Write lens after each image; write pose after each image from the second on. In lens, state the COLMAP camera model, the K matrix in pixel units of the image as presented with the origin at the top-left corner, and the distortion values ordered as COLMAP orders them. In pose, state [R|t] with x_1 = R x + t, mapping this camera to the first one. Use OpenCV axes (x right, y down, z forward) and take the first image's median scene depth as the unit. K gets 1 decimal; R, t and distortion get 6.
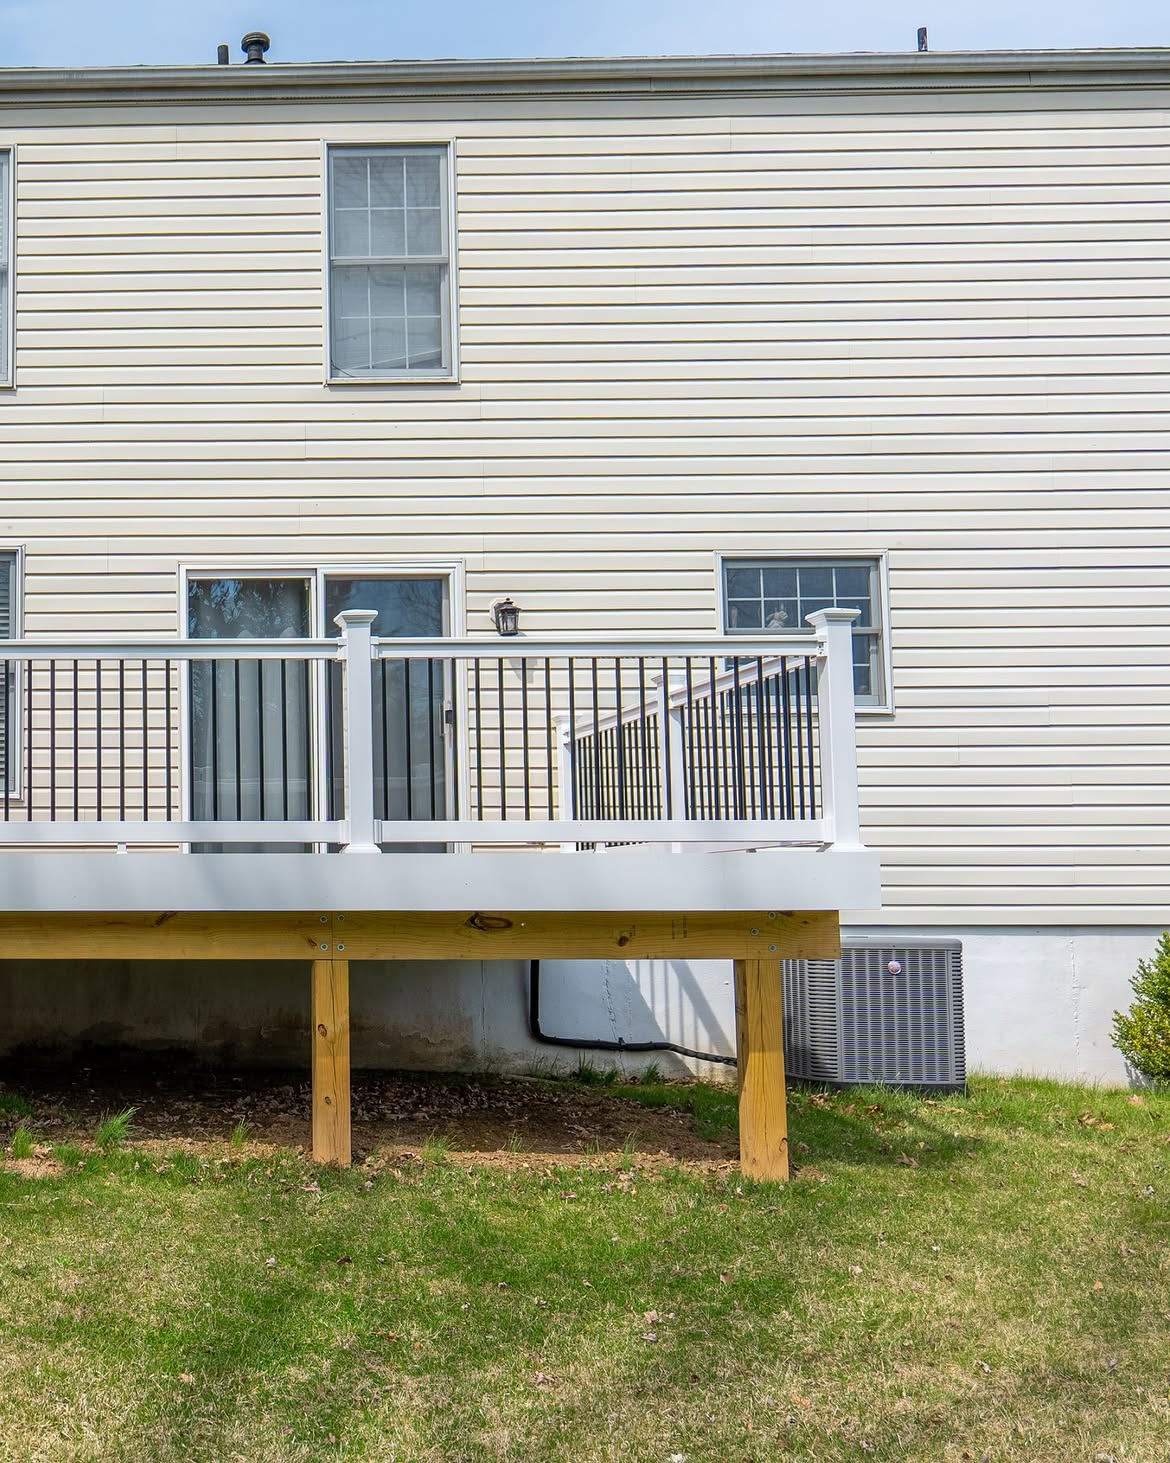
lens RADIAL K [[1579.3, 0, 584.9], [0, 1579.3, 651.8], [0, 0, 1]] dist [-0.007791, -0.002477]
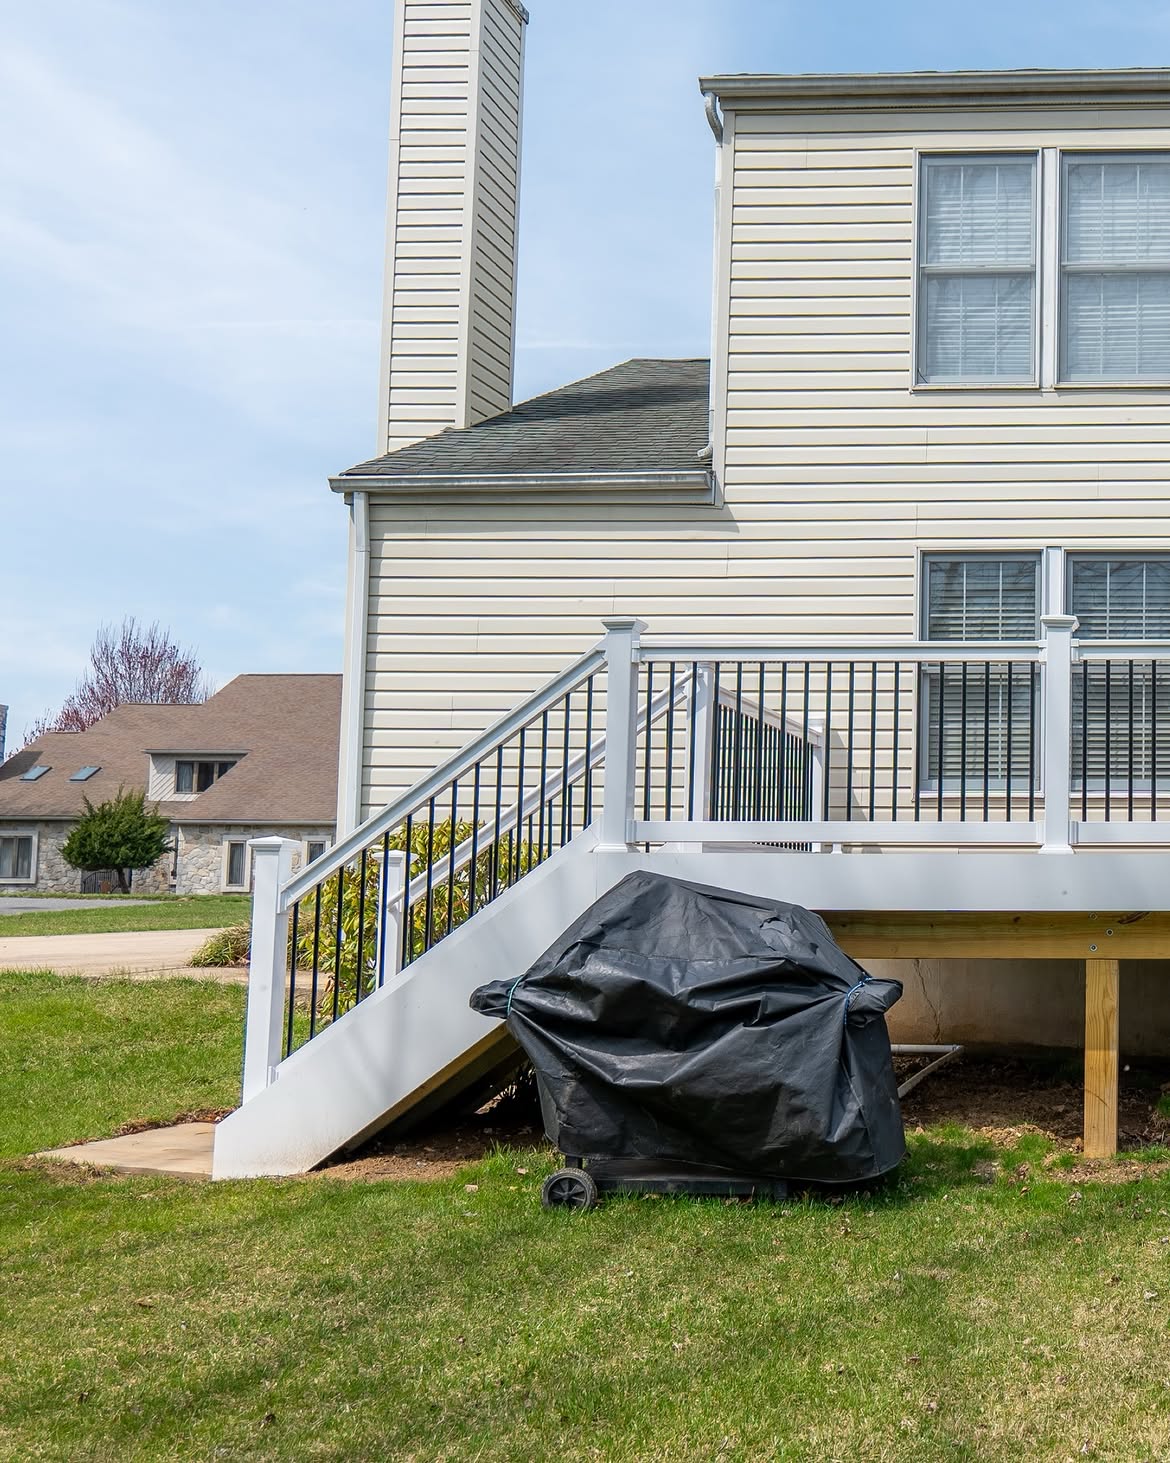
lens RADIAL K [[1536.8, 0, 677.0], [0, 1536.8, 691.6], [0, 0, 1]] dist [-0.046926, -0.008988]
pose [[0.999763, 0.001220, -0.021750, -0.296305], [-0.000727, 0.999743, 0.022665, 0.001536], [0.021772, -0.022644, 0.999506, 0.010853]]
